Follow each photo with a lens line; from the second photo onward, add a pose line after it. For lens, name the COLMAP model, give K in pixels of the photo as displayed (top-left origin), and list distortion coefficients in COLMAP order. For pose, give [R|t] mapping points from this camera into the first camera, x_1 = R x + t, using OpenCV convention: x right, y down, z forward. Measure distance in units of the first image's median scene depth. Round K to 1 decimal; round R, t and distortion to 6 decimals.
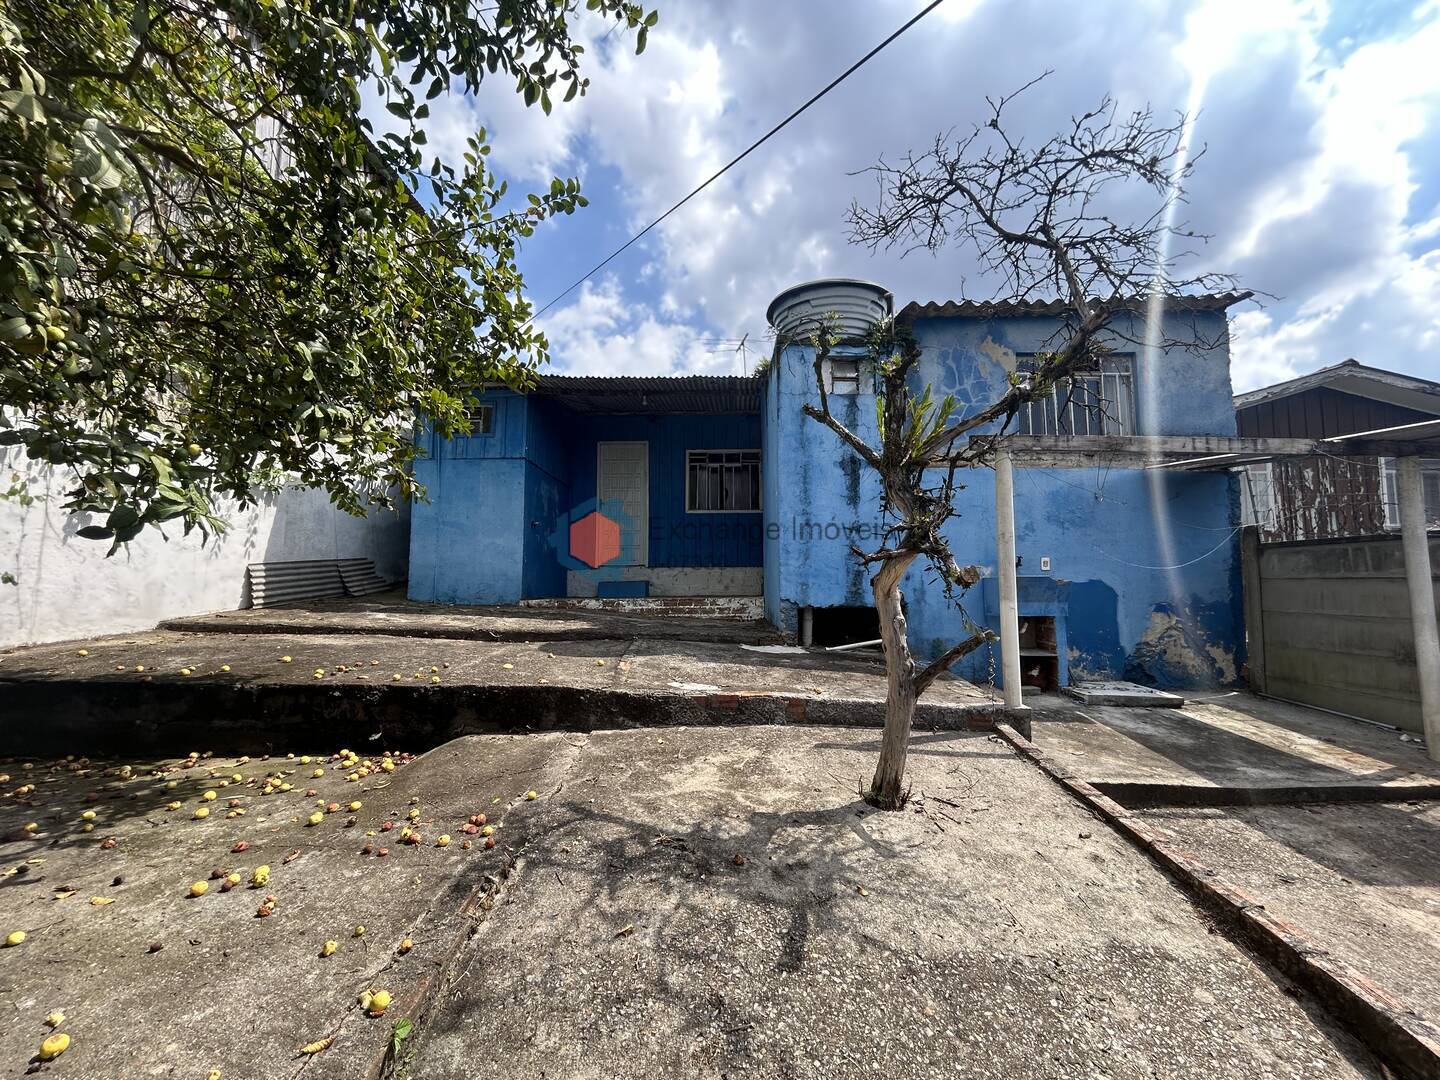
lens RADIAL K [[580.4, 0, 720.0], [0, 580.4, 540.0], [0, 0, 1]] dist [-0.008428, 0.000030]
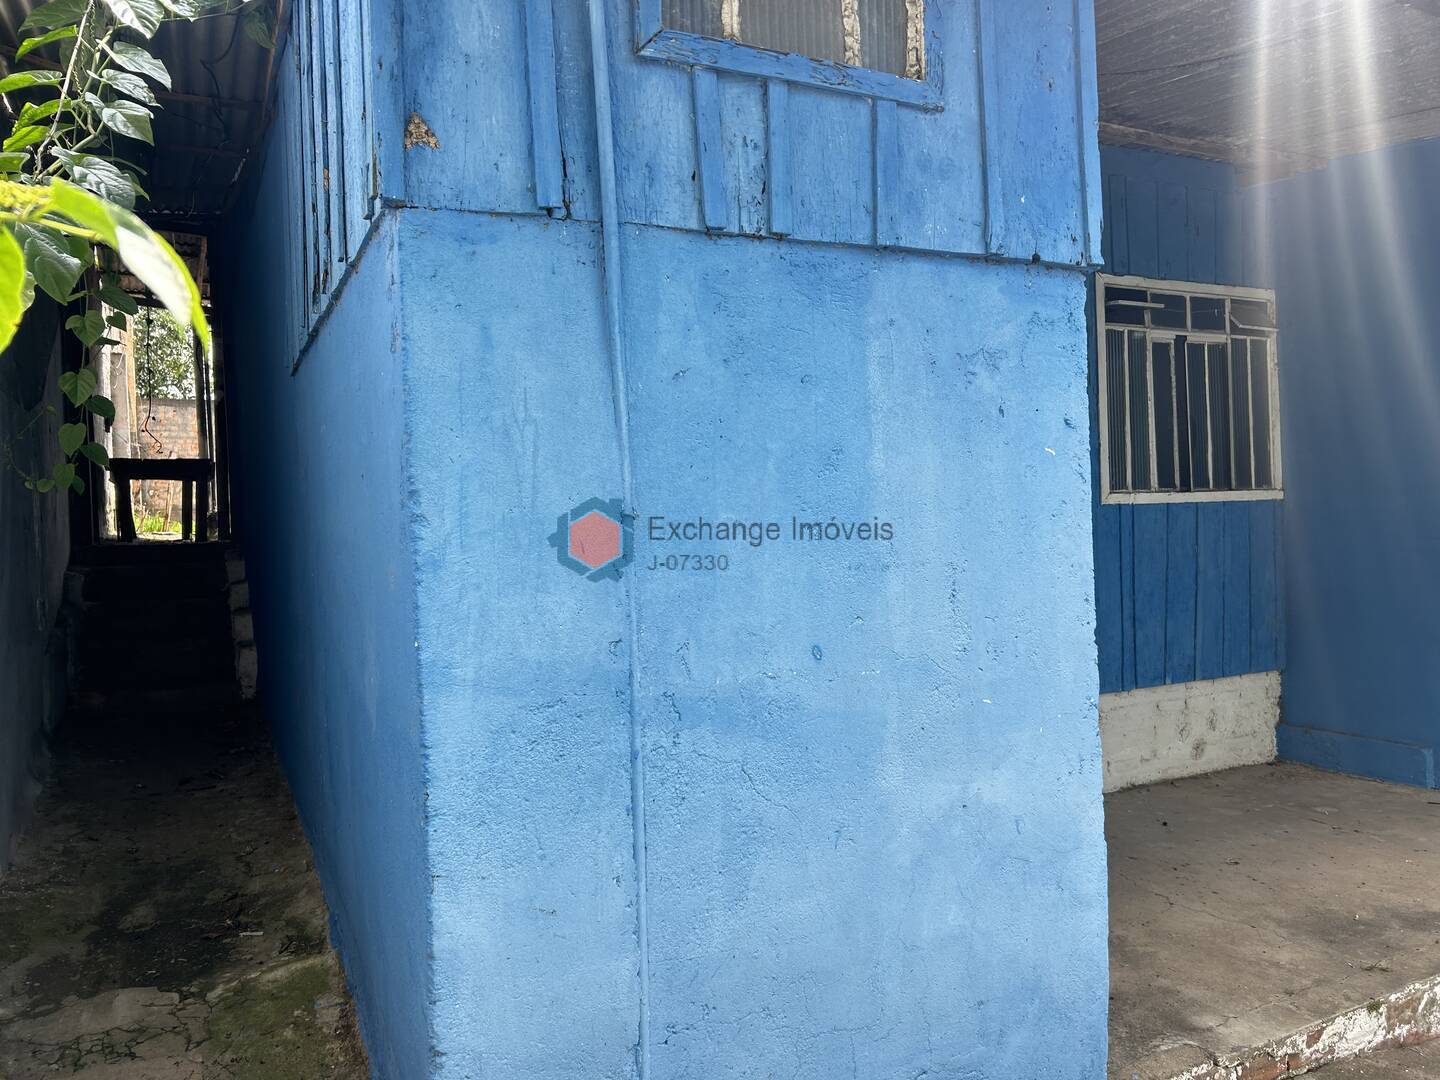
lens RADIAL K [[1081.3, 0, 738.3], [0, 1081.3, 550.9], [0, 0, 1]] dist [0.032346, -0.042363]
pose [[0.892673, -0.035522, 0.449302, -0.459856], [-0.007626, 0.995556, 0.093860, -0.072179], [-0.450640, -0.087212, 0.888435, 0.615326]]
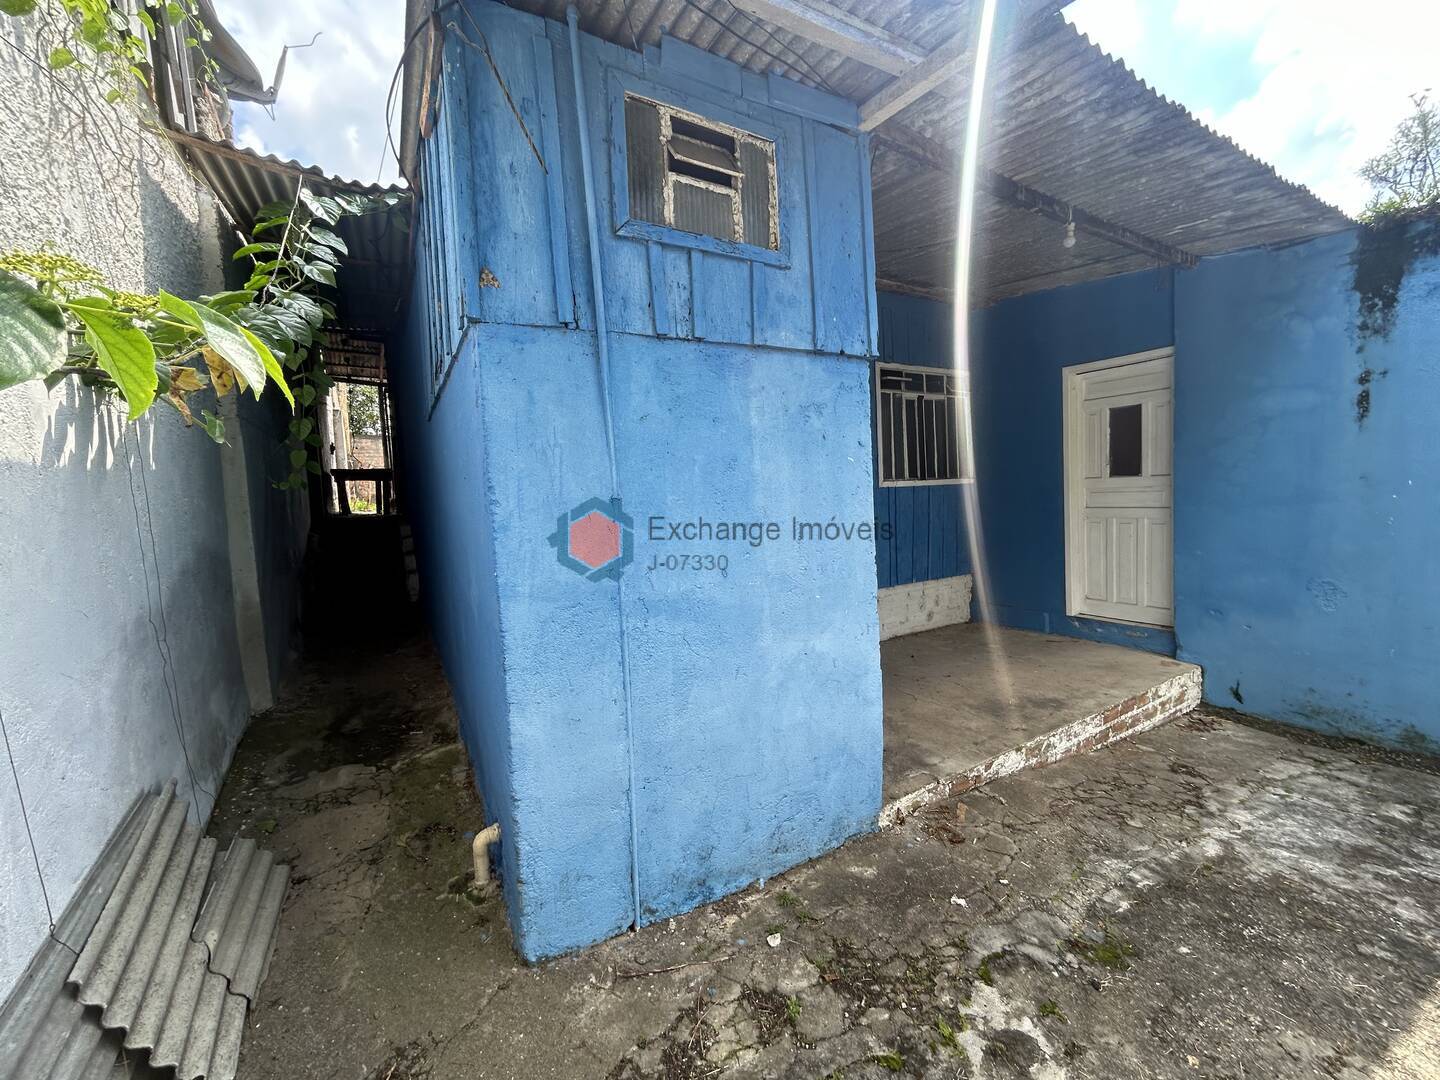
lens RADIAL K [[580.4, 0, 720.0], [0, 580.4, 540.0], [0, 0, 1]] dist [-0.008428, 0.000030]
pose [[0.866470, -0.072204, 0.493981, -0.451852], [0.003469, 0.990333, 0.138669, -0.072594], [-0.499218, -0.118439, 0.858344, 0.622314]]
